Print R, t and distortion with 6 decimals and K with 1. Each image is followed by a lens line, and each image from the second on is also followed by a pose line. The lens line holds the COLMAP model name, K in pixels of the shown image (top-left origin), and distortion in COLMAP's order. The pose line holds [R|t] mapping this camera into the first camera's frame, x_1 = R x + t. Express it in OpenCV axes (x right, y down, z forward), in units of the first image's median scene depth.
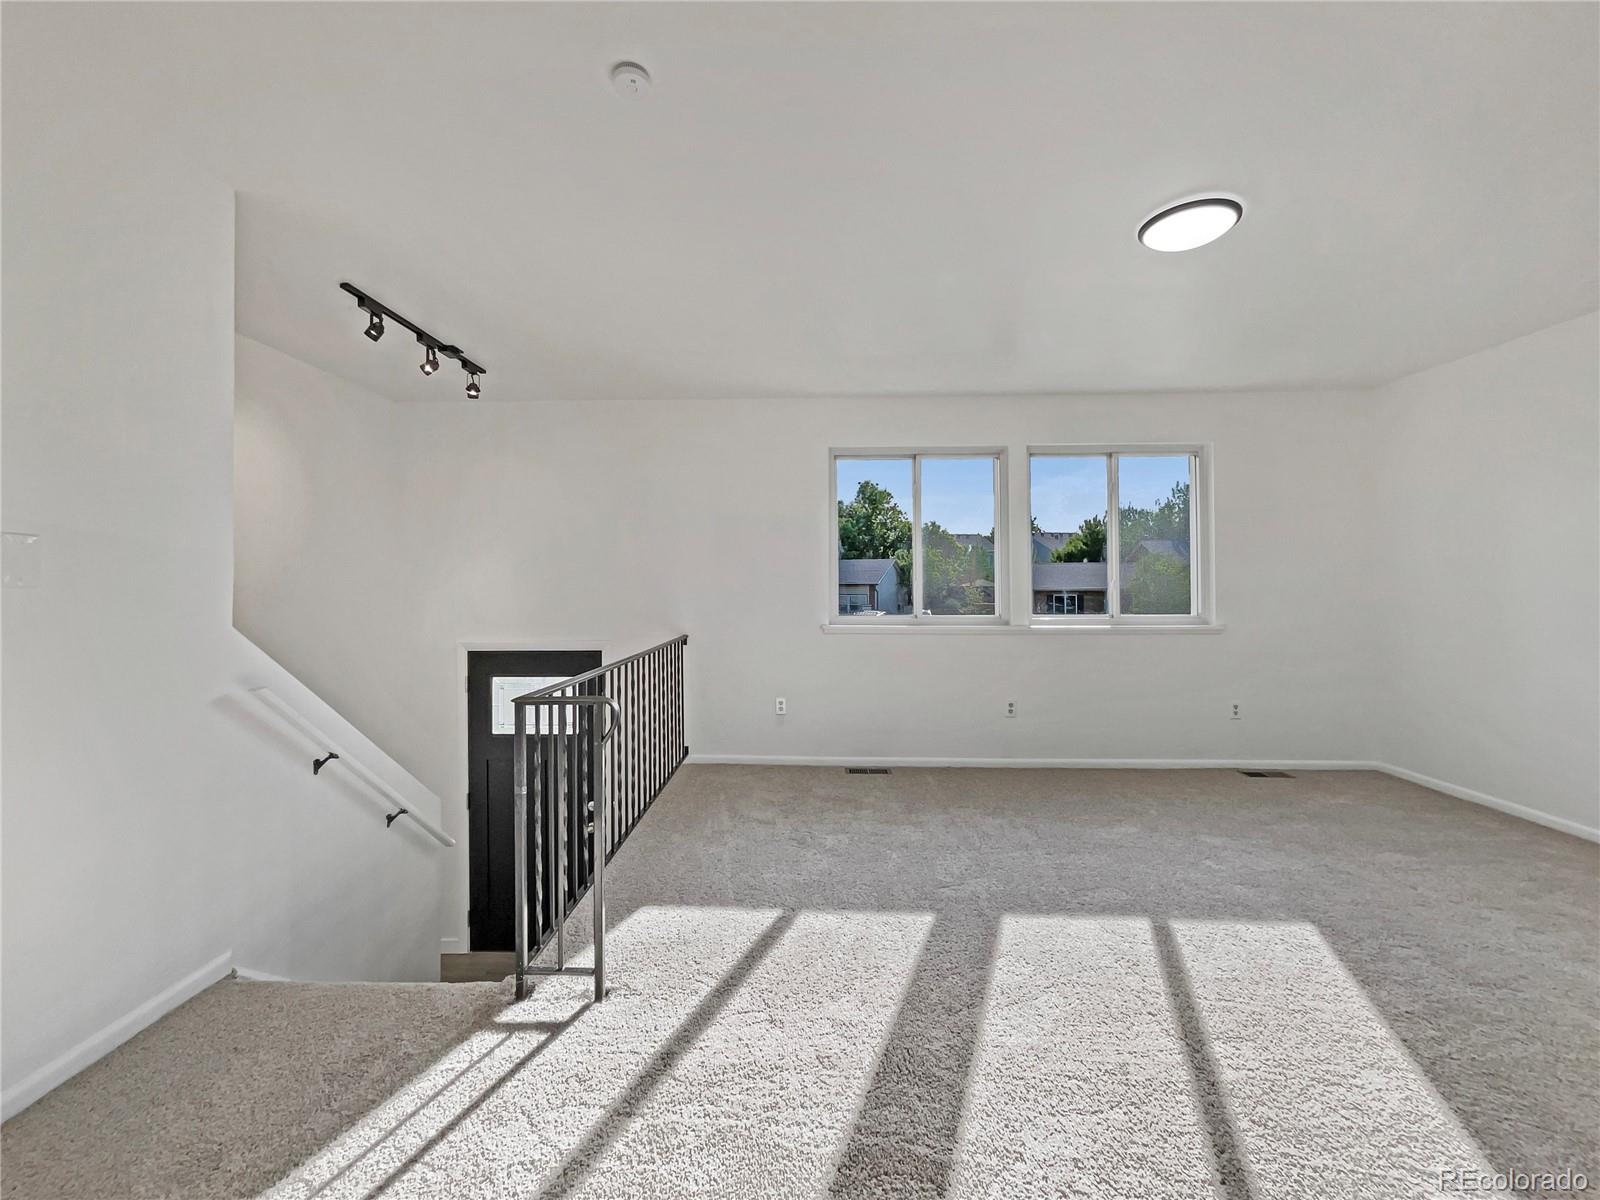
lens RADIAL K [[659.0, 0, 783.6], [0, 659.0, 580.6], [0, 0, 1]] dist [-0.000178, 0.000355]
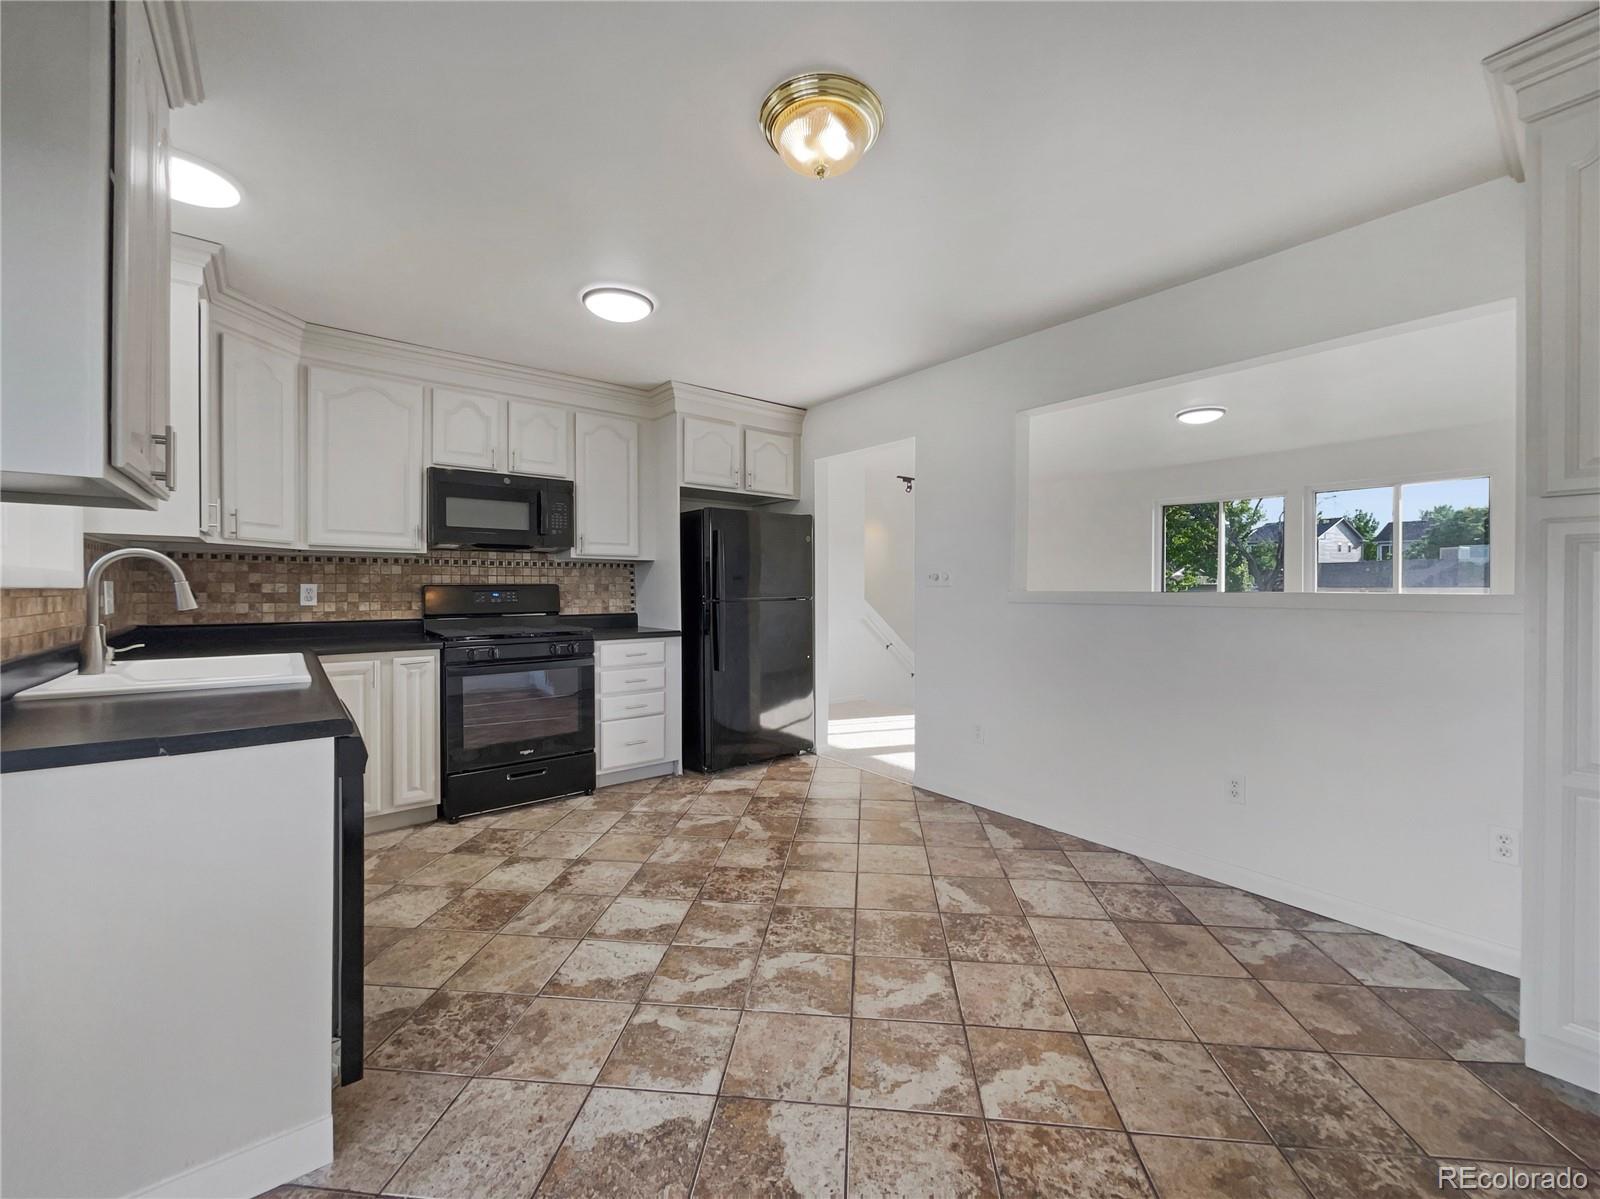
lens RADIAL K [[648.9, 0, 795.4], [0, 648.9, 593.6], [0, 0, 1]] dist [-0.017680, 0.000114]
pose [[0.653693, 0.009921, -0.756695, 0.881722], [0.001646, 0.999893, 0.014531, -0.002593], [0.756758, -0.010745, 0.653606, -0.876454]]
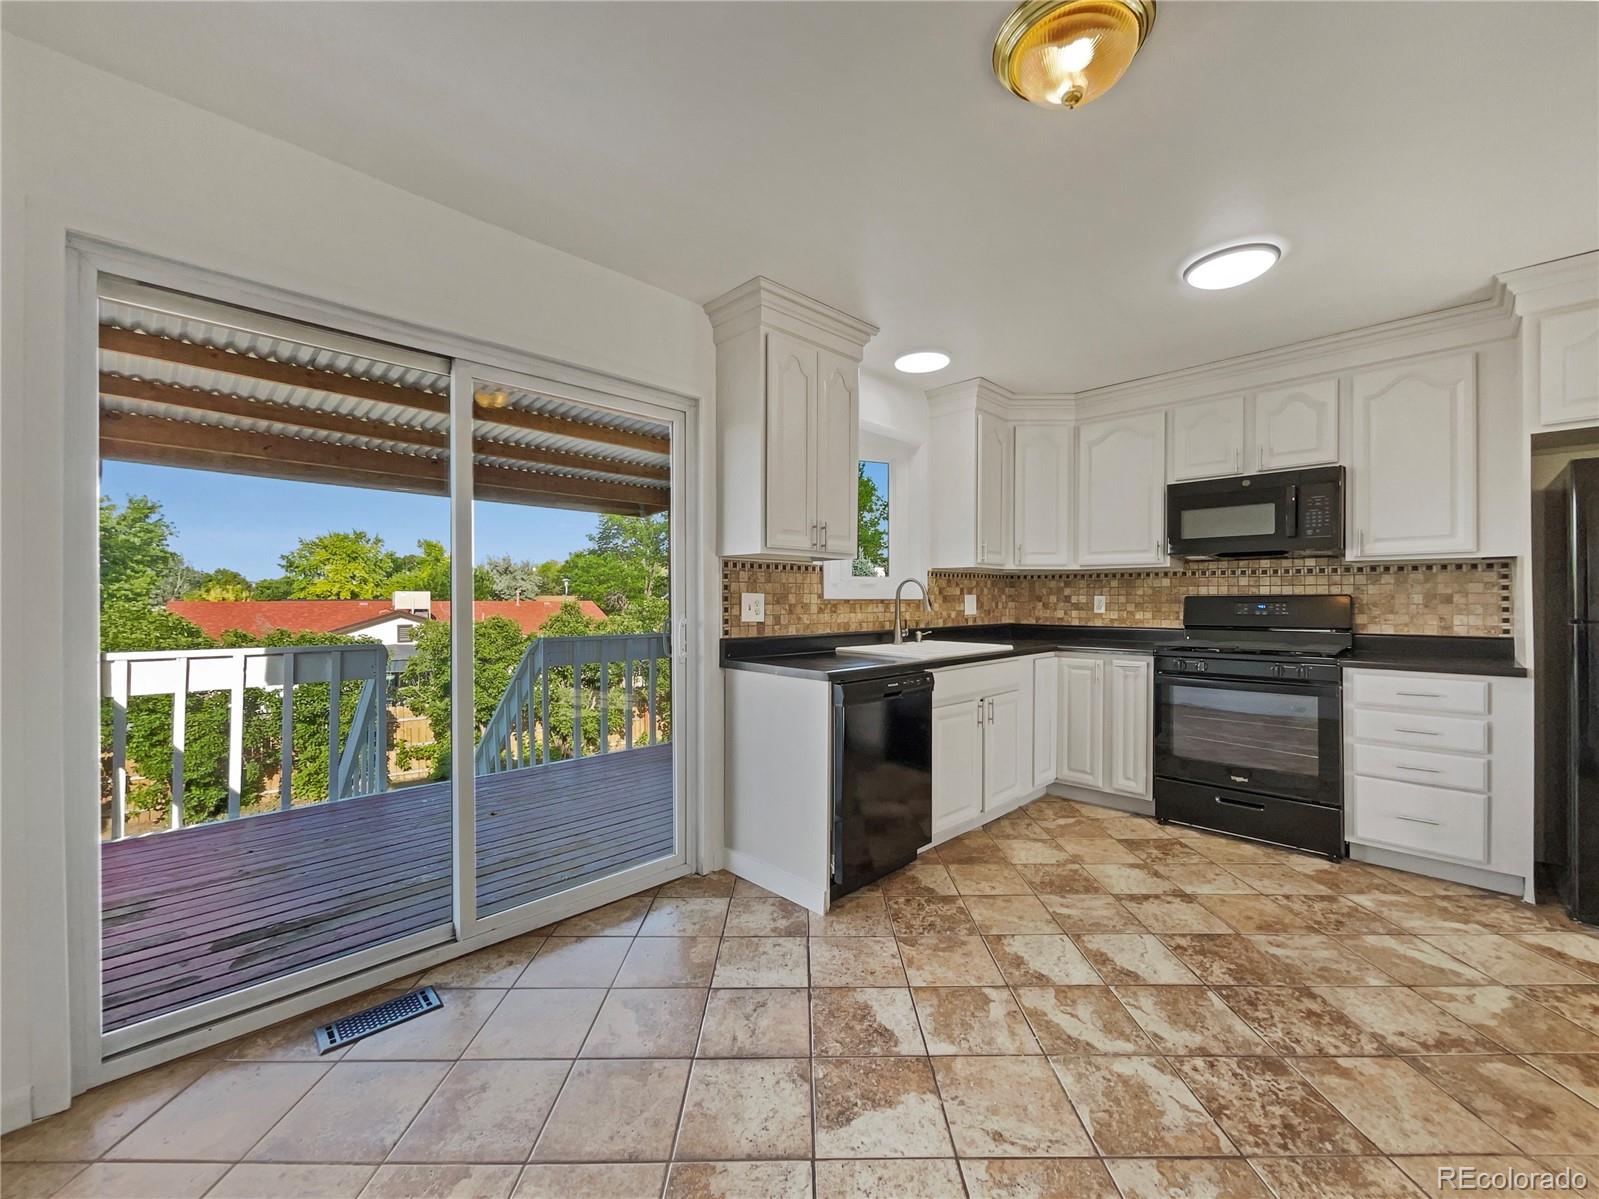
lens RADIAL K [[639.9, 0, 799.5], [0, 639.9, 599.5], [0, 0, 1]] dist [0.017989, -0.005712]
pose [[-0.682608, 0.006141, -0.730759, 0.943786], [0.007661, 0.999970, 0.001247, -0.003202], [0.730745, -0.004747, -0.682634, -0.363195]]
